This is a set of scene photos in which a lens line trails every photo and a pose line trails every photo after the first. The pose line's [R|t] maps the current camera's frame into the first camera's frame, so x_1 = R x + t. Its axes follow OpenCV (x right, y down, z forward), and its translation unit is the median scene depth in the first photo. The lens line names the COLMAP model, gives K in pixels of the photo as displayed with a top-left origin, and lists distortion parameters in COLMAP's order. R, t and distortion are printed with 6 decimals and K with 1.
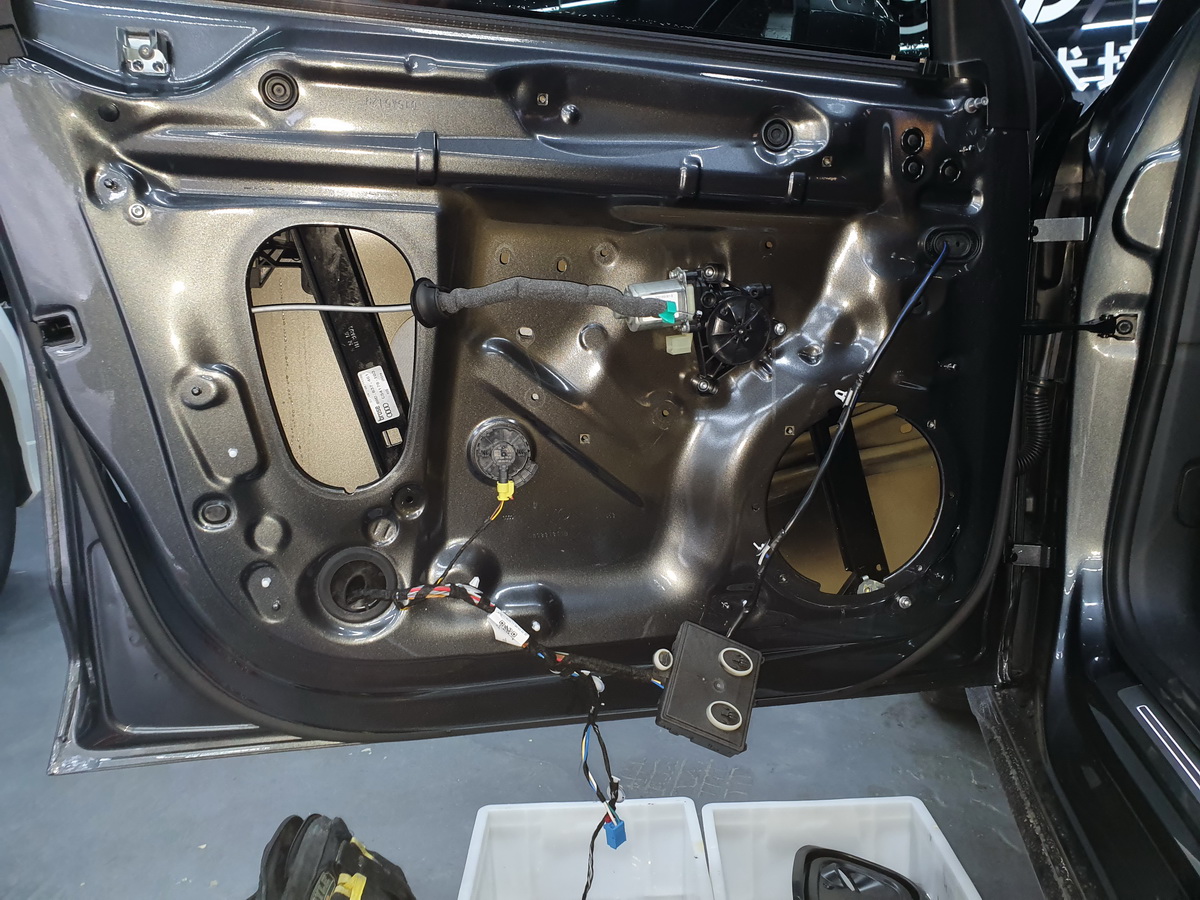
lens RADIAL K [[911.3, 0, 627.0], [0, 911.3, 449.3], [0, 0, 1]] dist [0.001595, 0.006770]
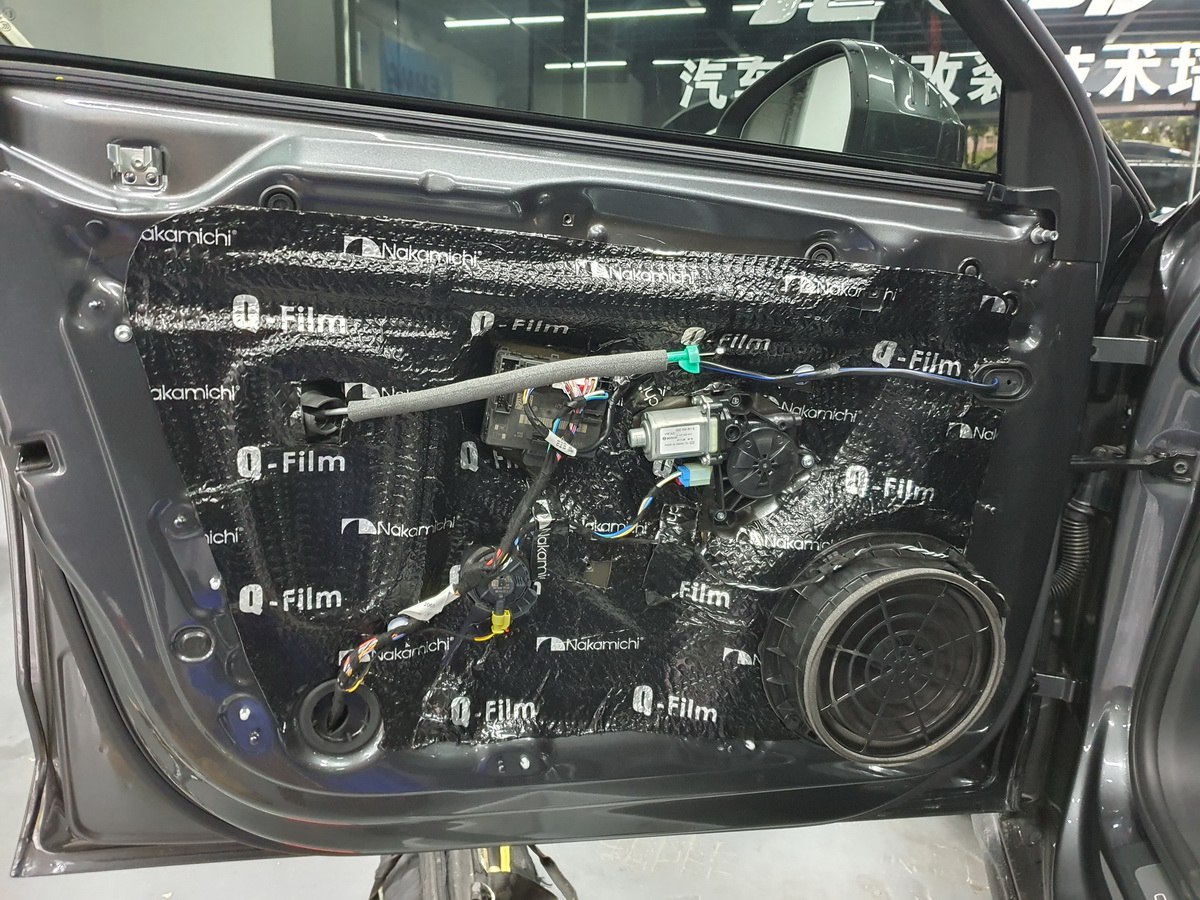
lens RADIAL K [[956.1, 0, 608.8], [0, 956.1, 447.3], [0, 0, 1]] dist [0.000468, 0.014244]
pose [[0.997690, 0.066622, -0.013243, -0.020836], [-0.065679, 0.995909, 0.062064, -0.191024], [0.017324, -0.061051, 0.997984, 0.028692]]
